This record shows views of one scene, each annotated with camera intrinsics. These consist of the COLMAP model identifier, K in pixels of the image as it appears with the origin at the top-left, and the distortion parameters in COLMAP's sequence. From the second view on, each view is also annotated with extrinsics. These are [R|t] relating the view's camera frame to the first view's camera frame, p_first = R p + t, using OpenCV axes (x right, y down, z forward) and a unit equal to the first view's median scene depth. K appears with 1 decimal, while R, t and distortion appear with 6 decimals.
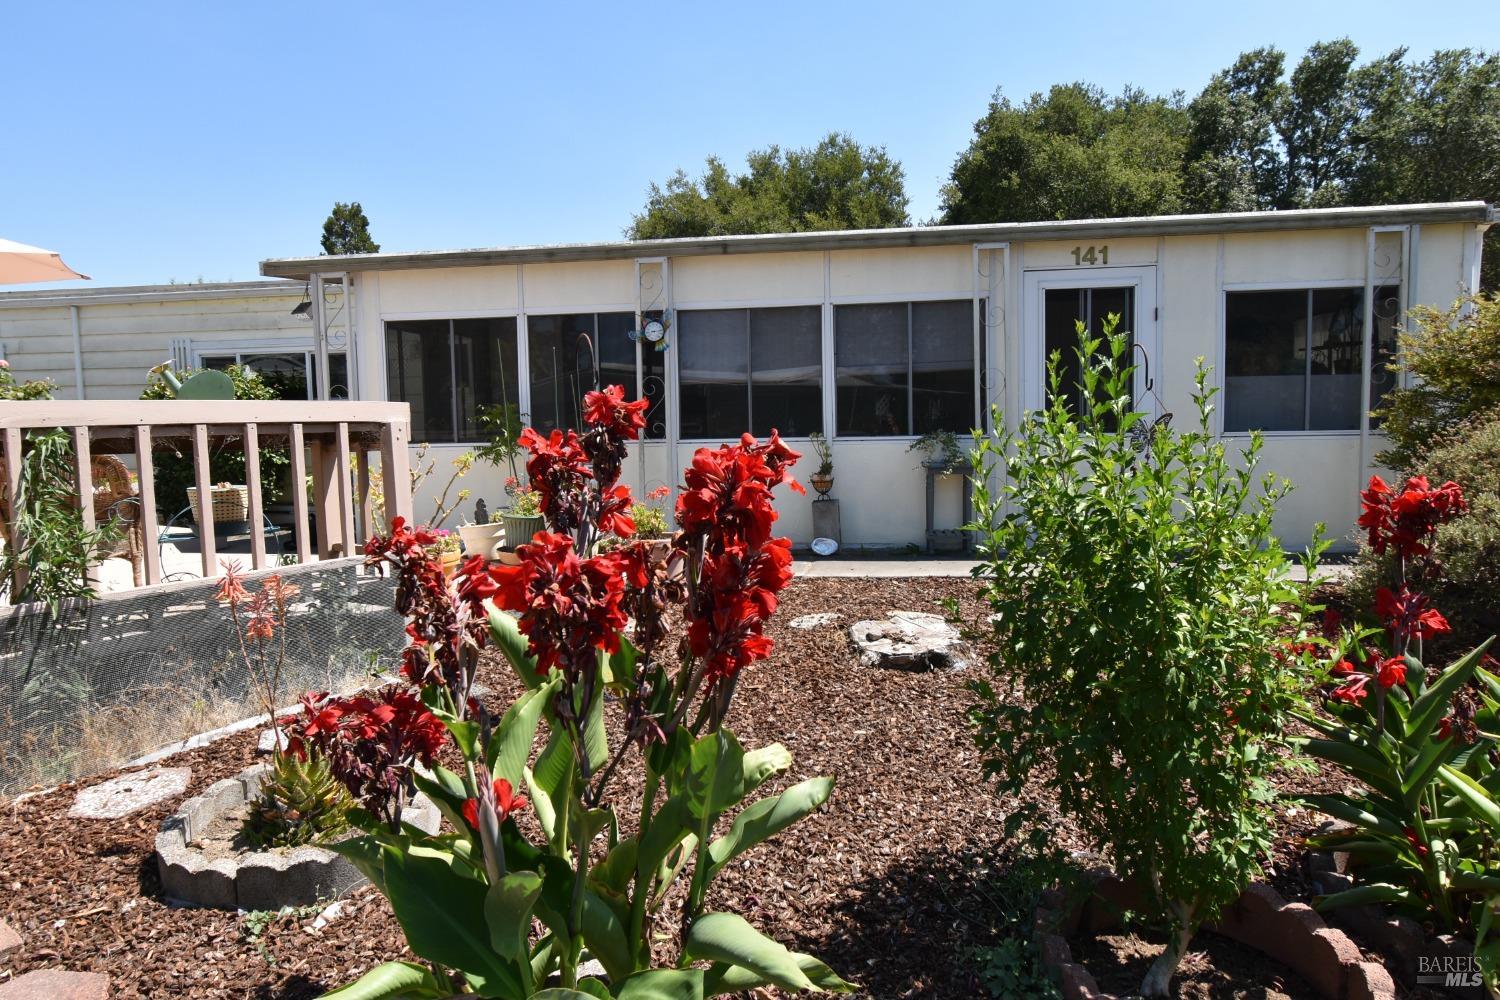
lens RADIAL K [[912.4, 0, 752.7], [0, 912.4, 492.5], [0, 0, 1]] dist [-0.000639, 0.001261]
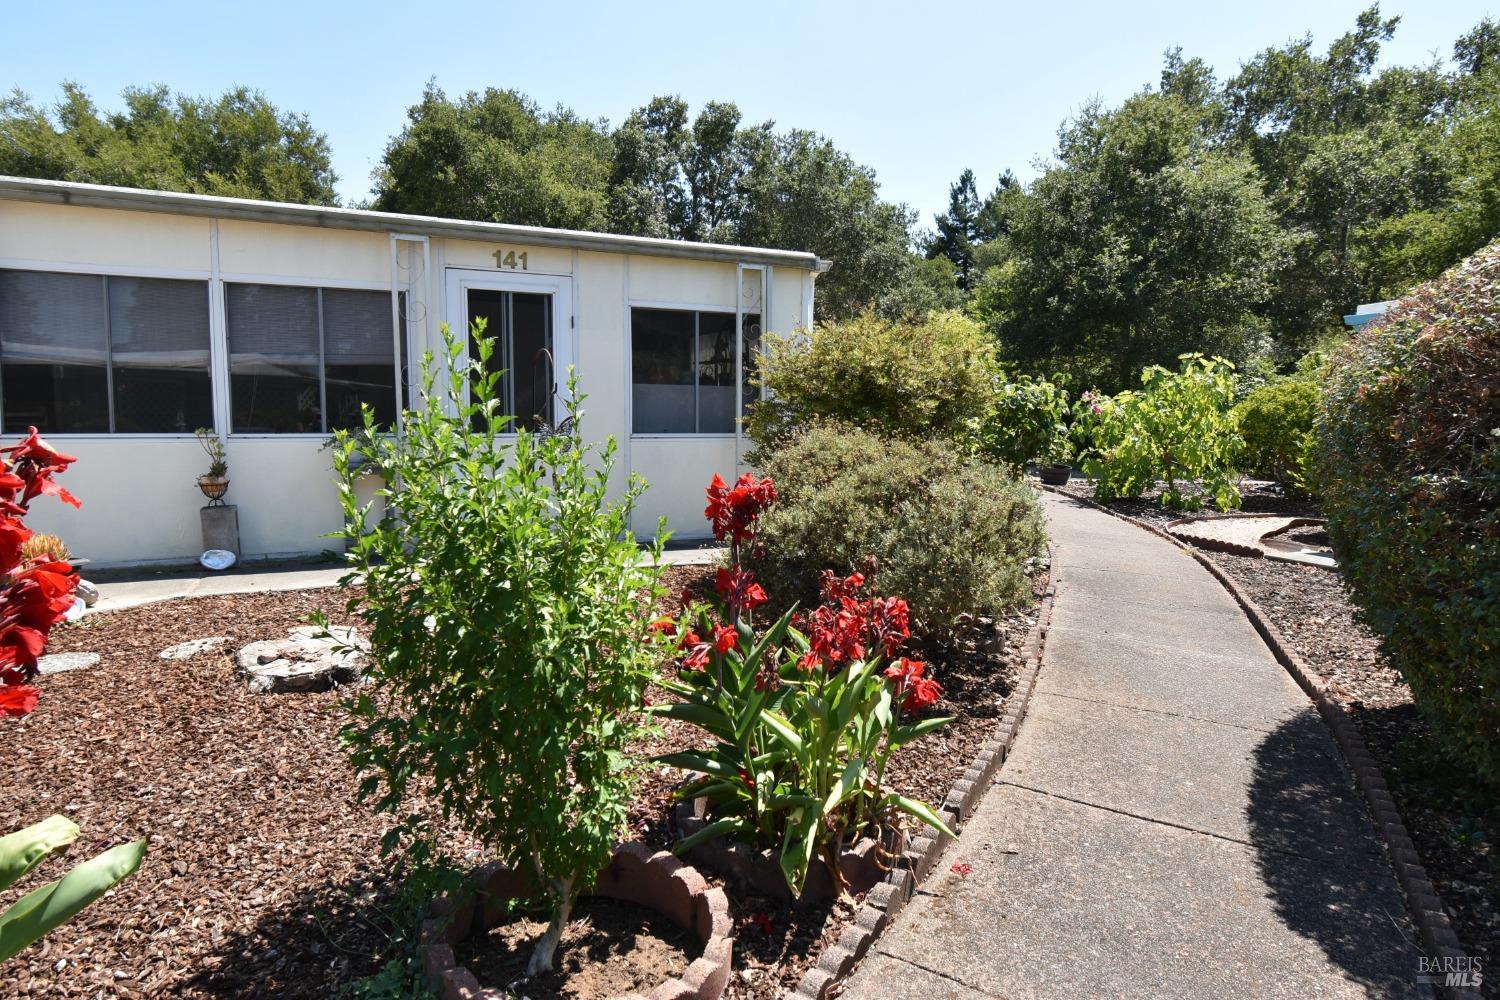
lens RADIAL K [[912.4, 0, 751.0], [0, 912.4, 491.3], [0, 0, 1]] dist [-0.000639, 0.001261]
pose [[0.835588, -0.021141, 0.548950, 0.050042], [0.020667, 0.999762, 0.007044, -0.002270], [-0.548968, 0.005460, 0.835825, -0.007079]]
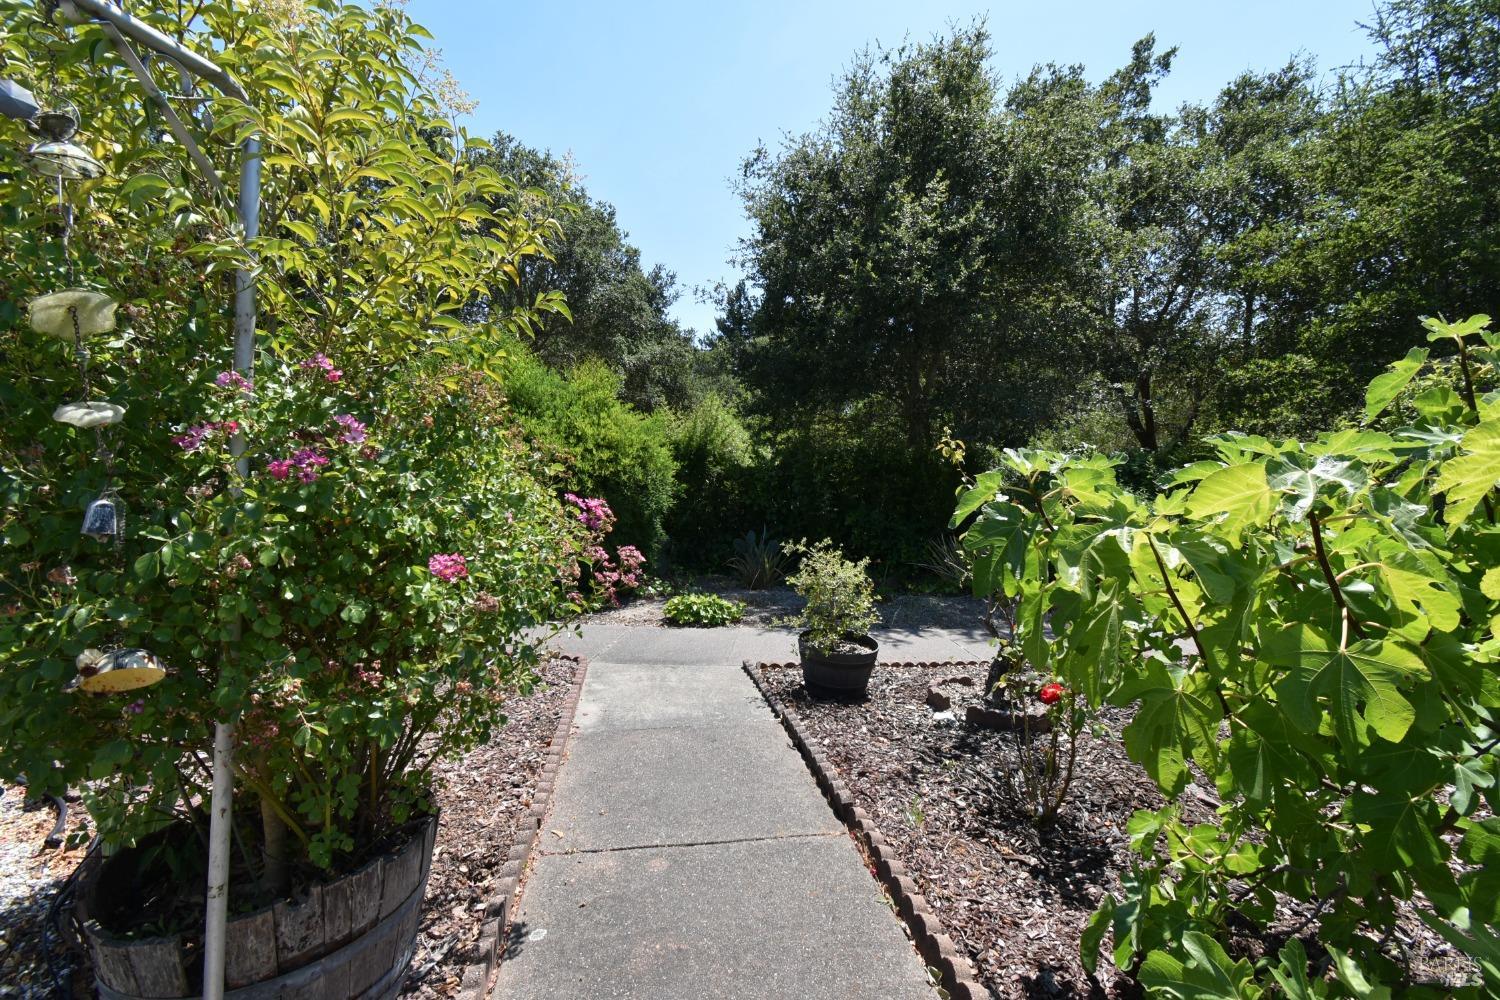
lens RADIAL K [[677.5, 0, 743.3], [0, 677.5, 501.3], [0, 0, 1]] dist [0.006033, -0.003056]
pose [[0.697655, 0.006837, 0.716401, 1.968587], [0.034401, 0.998481, -0.043030, -0.204314], [-0.715607, 0.054665, 0.696360, 1.531171]]
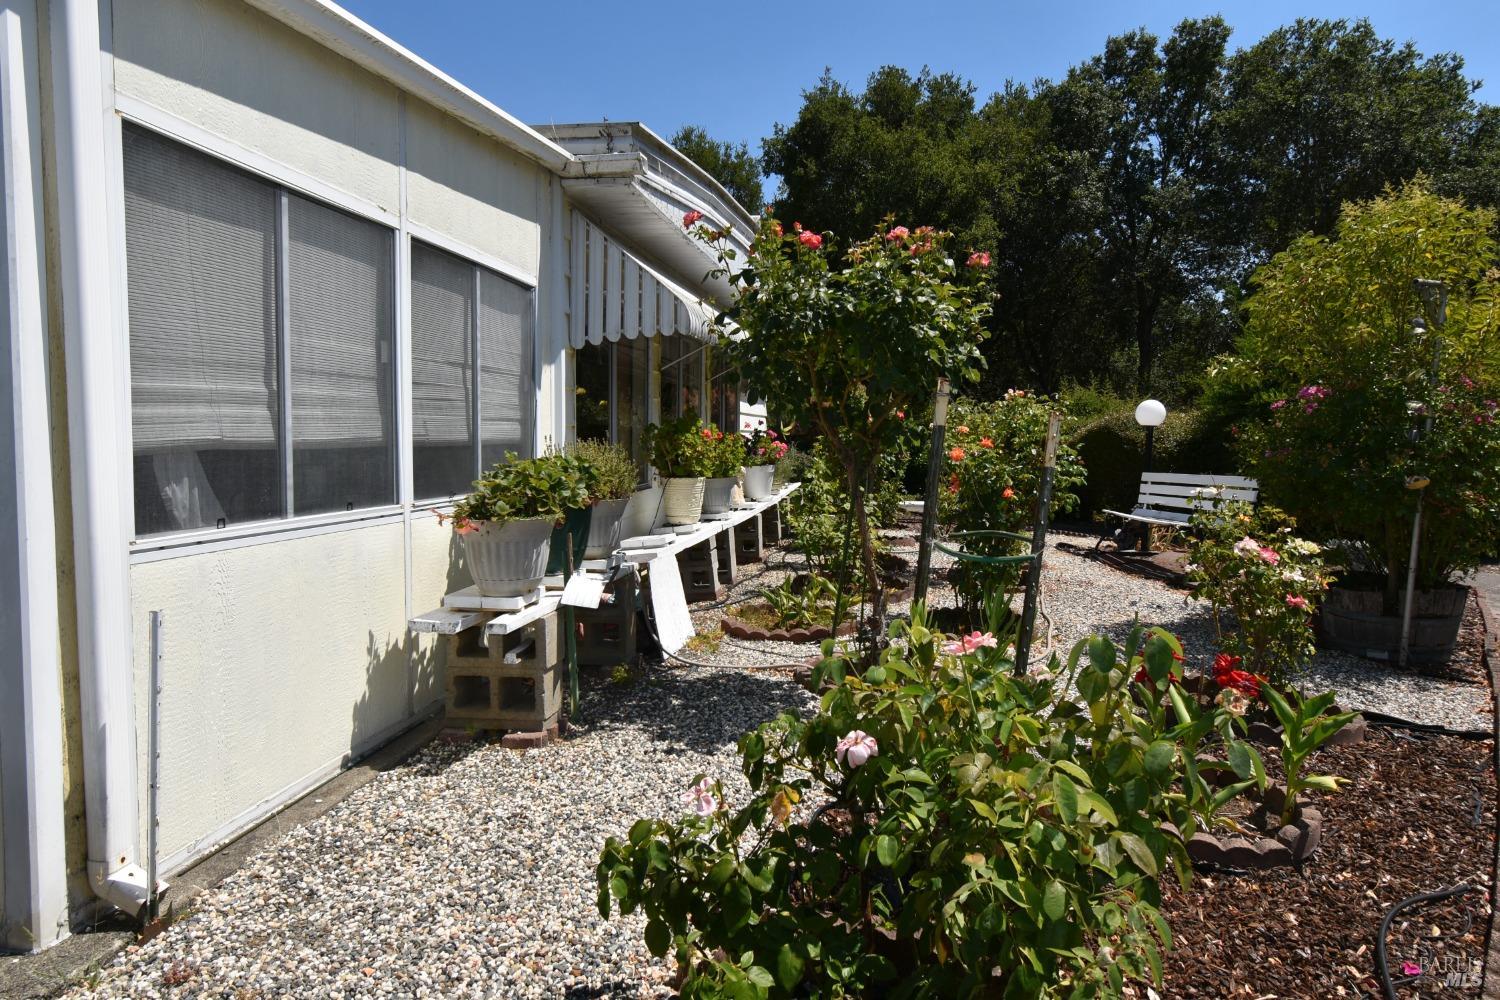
lens RADIAL K [[859.7, 0, 743.5], [0, 859.7, 497.7], [0, 0, 1]] dist [0.004970, 0.002925]
pose [[0.999381, 0.025929, -0.023776, 1.297067], [-0.025946, 0.999663, -0.000396, -0.129509], [0.023758, 0.001012, 0.999717, 0.913864]]
